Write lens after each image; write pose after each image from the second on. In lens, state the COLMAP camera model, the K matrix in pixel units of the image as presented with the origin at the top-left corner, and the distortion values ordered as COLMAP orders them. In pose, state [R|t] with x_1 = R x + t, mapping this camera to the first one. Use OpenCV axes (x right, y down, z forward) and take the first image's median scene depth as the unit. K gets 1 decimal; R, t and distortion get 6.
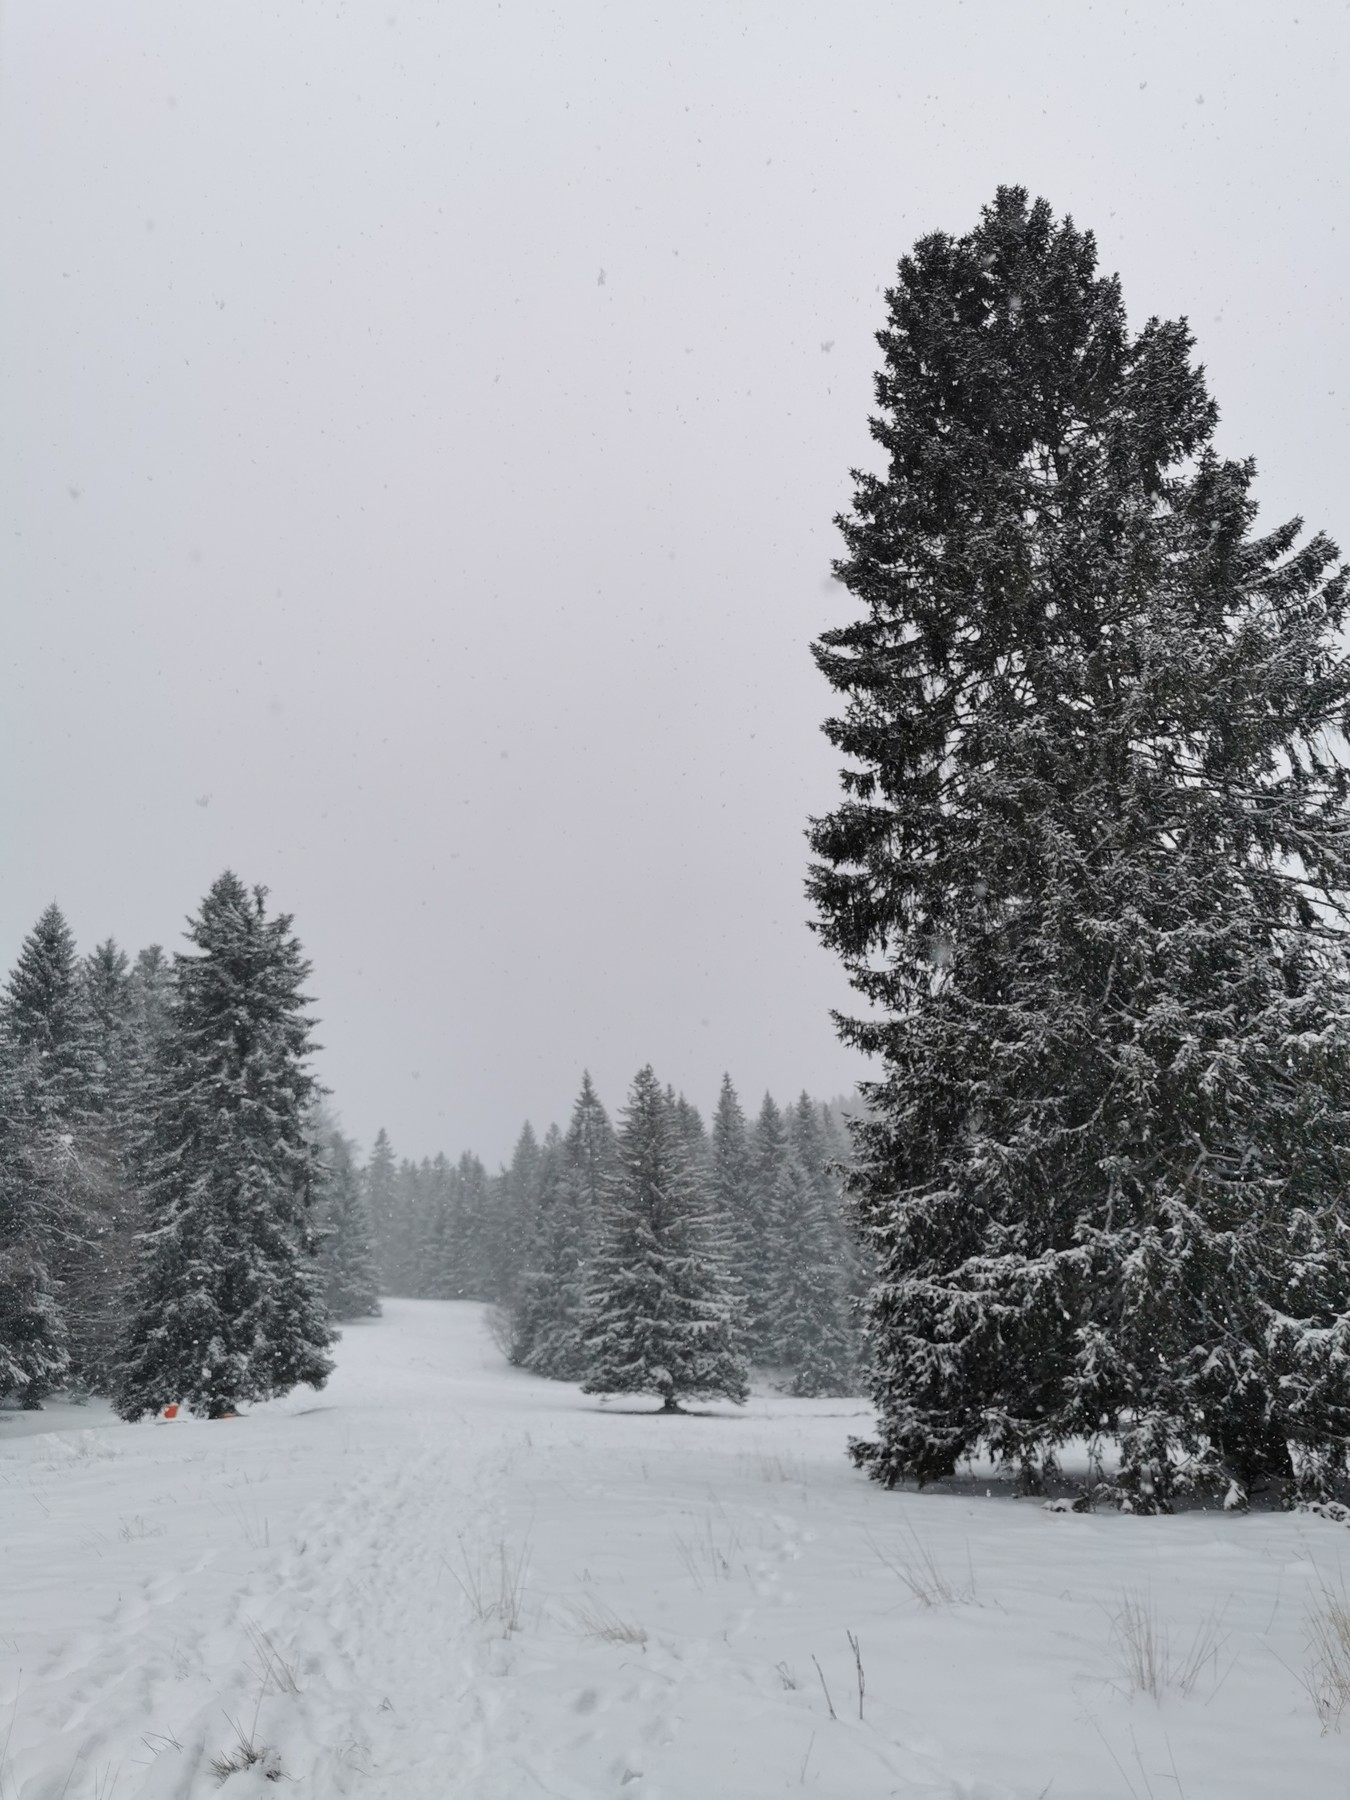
lens RADIAL K [[1409.4, 0, 675.0], [0, 1409.4, 900.0], [0, 0, 1]] dist [0.000557, 0.000167]
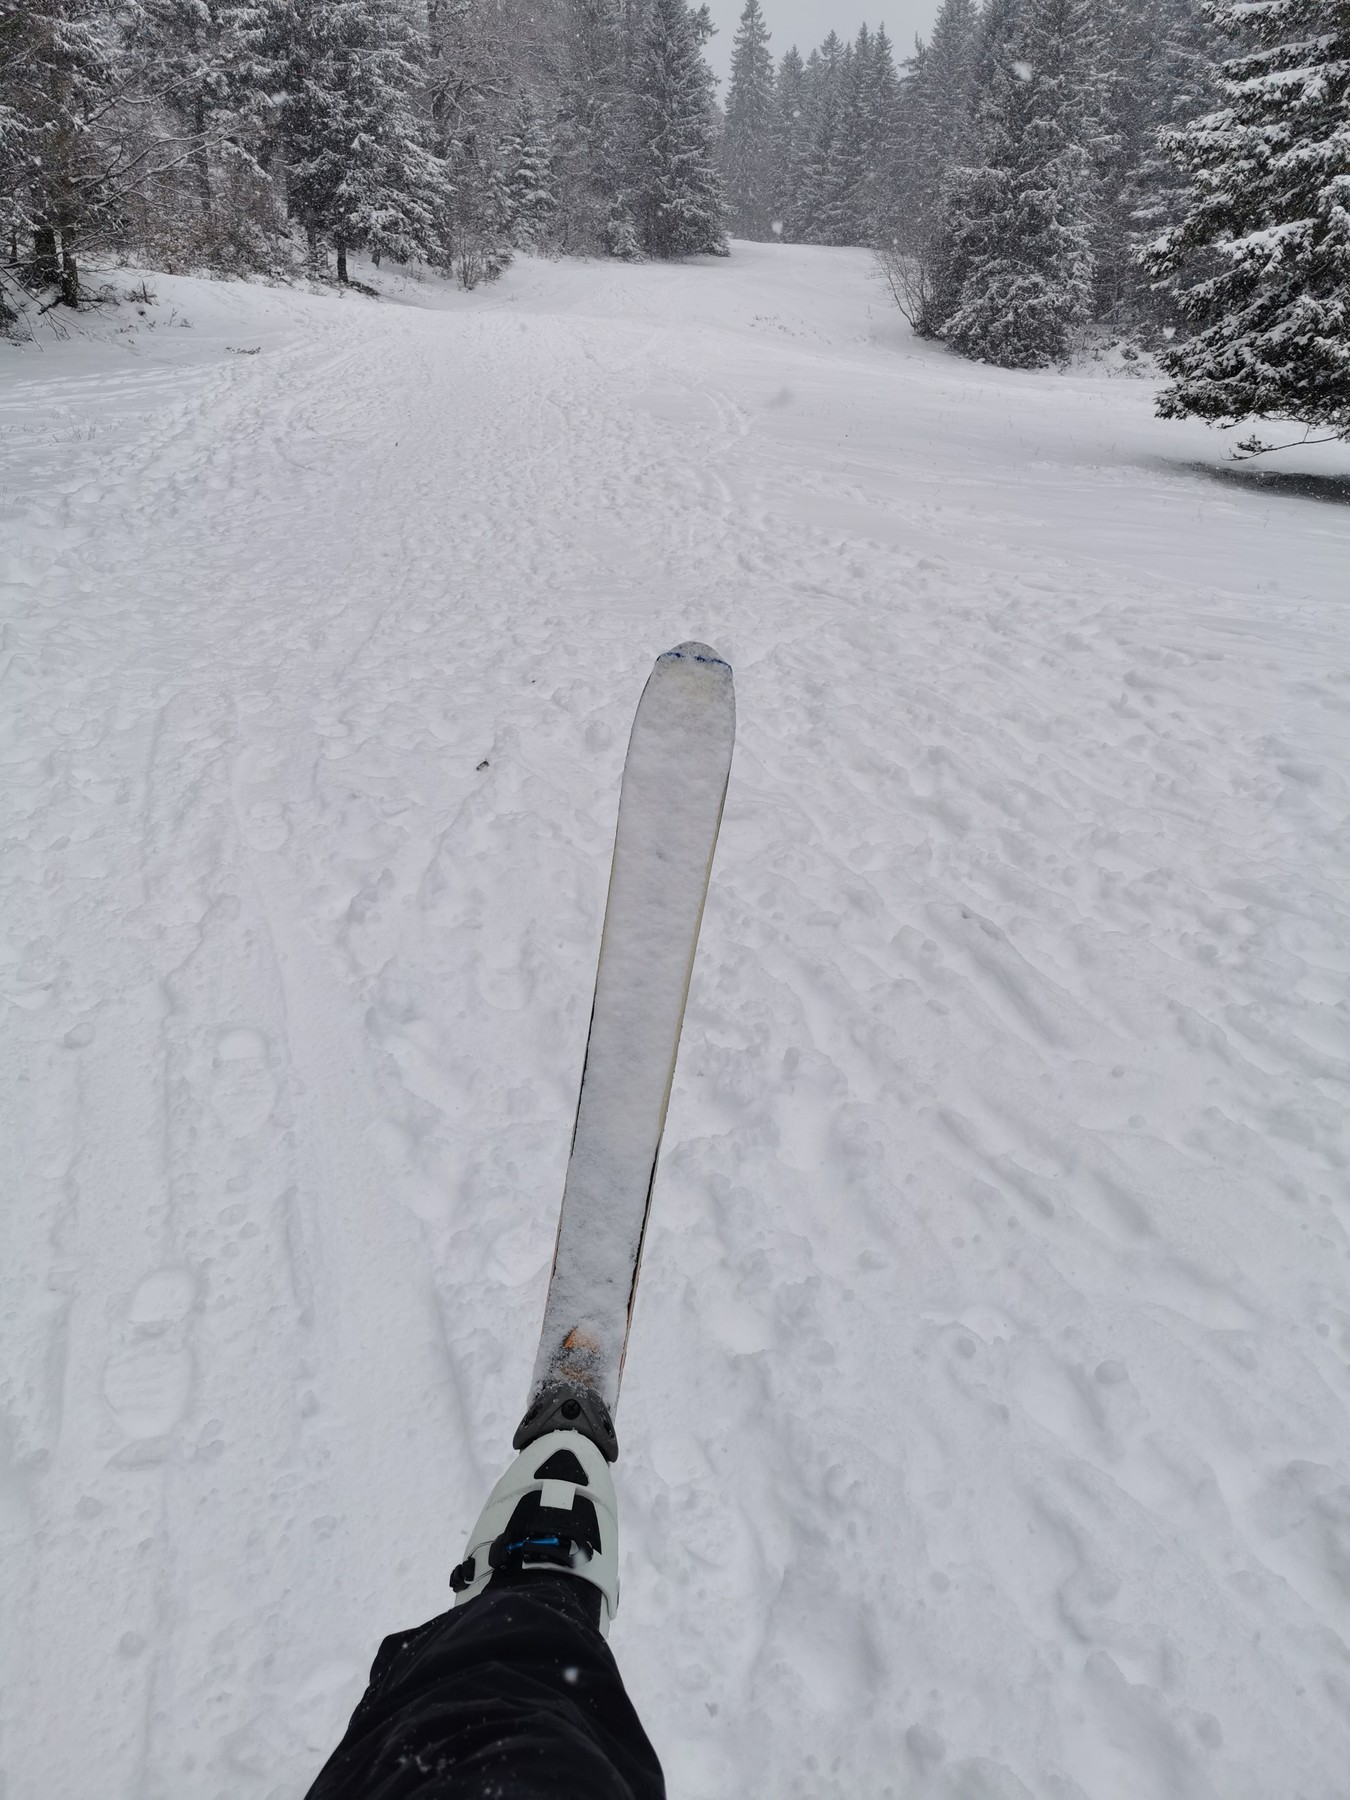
lens RADIAL K [[1453.1, 0, 675.0], [0, 1453.1, 900.0], [0, 0, 1]] dist [0.005988, -0.007417]
pose [[0.965855, 0.136255, -0.220361, -0.044859], [0.034085, 0.776320, 0.629417, 0.117681], [0.256832, -0.615436, 0.745168, 0.346684]]
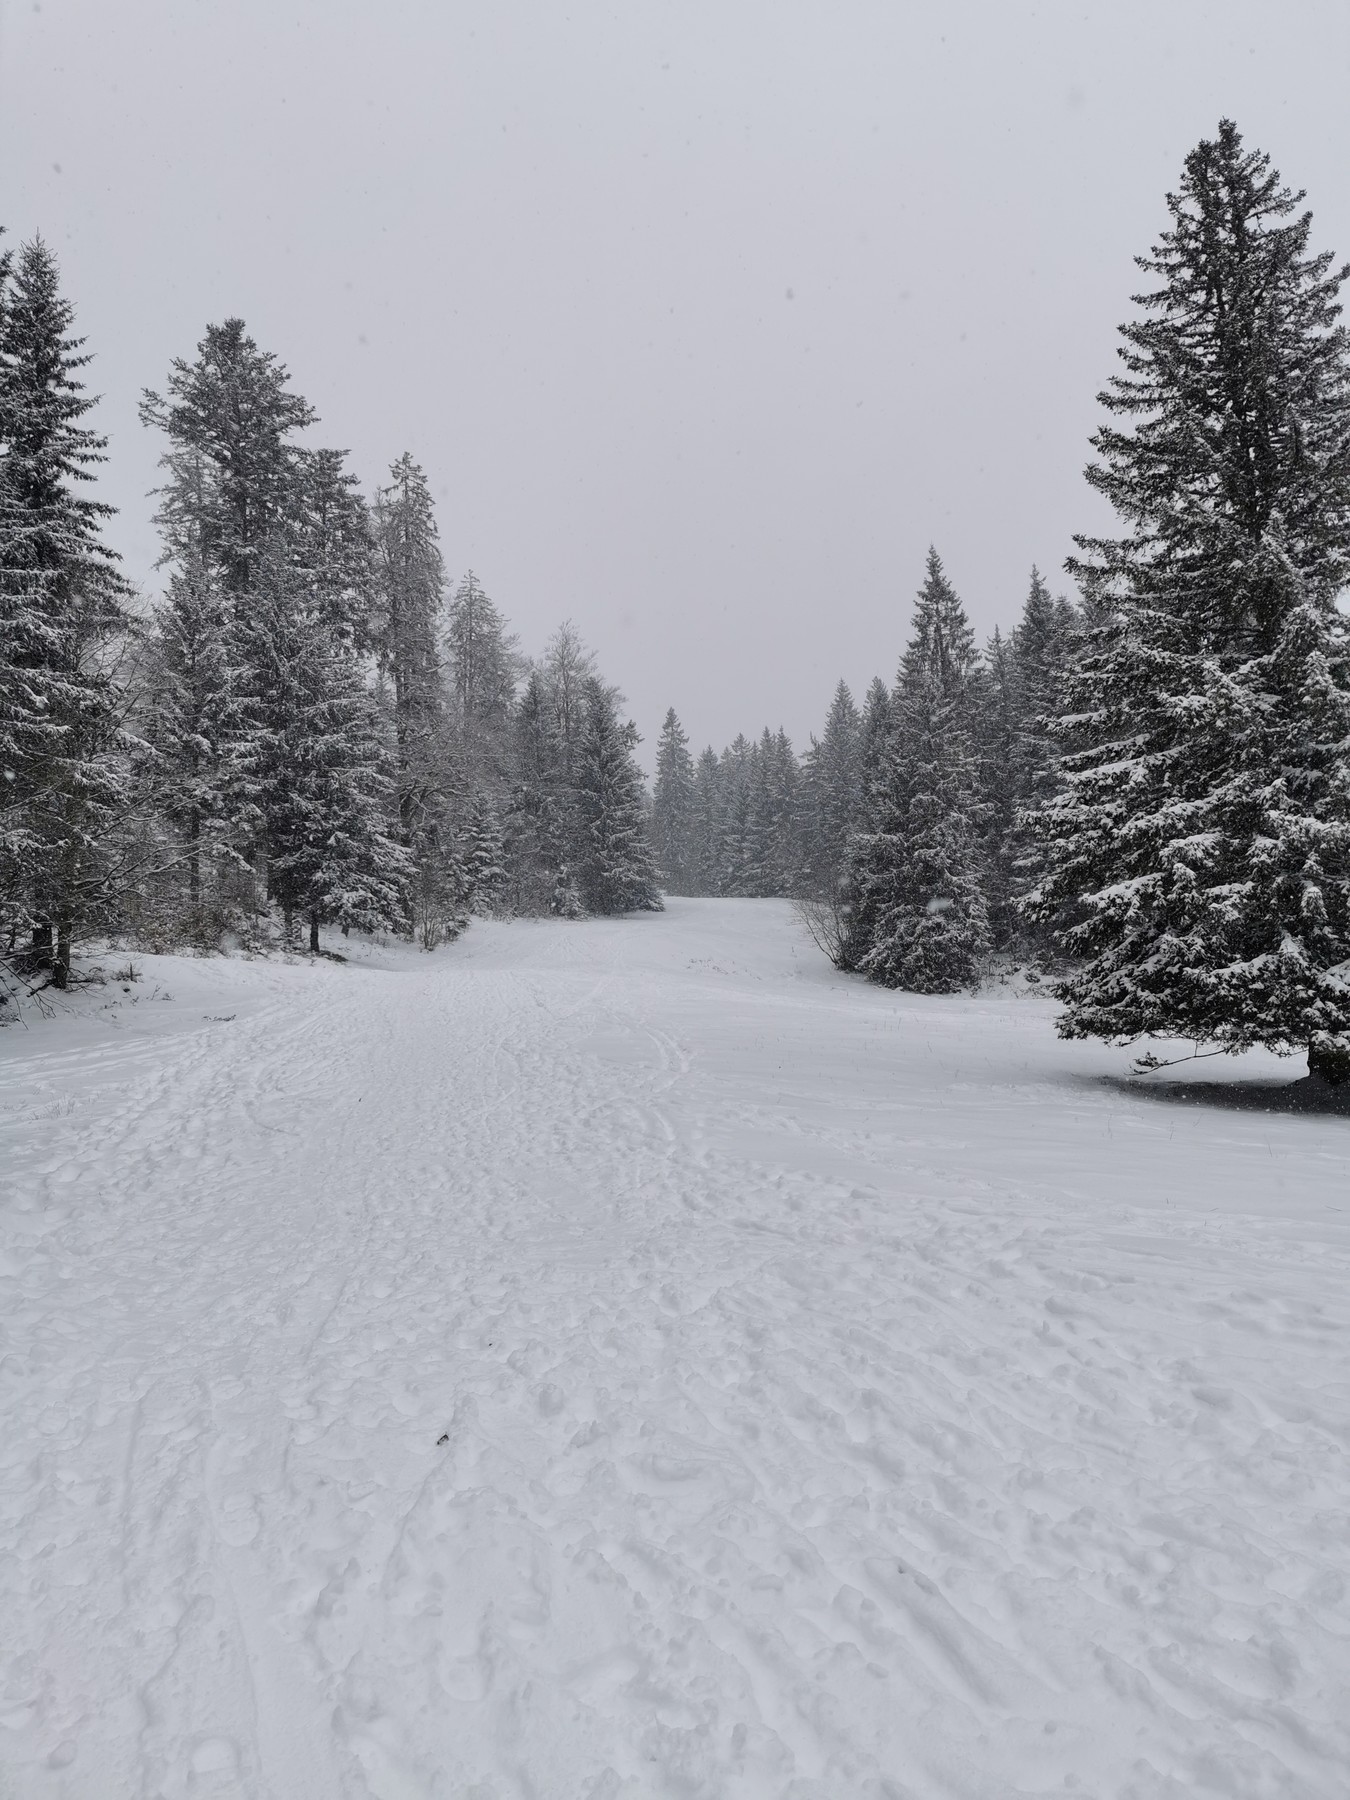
lens RADIAL K [[1425.2, 0, 673.7], [0, 1425.2, 875.1], [0, 0, 1]] dist [0.053587, -0.085449]
pose [[0.976045, -0.014726, -0.217071, -0.043624], [0.067941, 0.968444, 0.239793, 0.114890], [0.206689, -0.248797, 0.946245, 0.343865]]
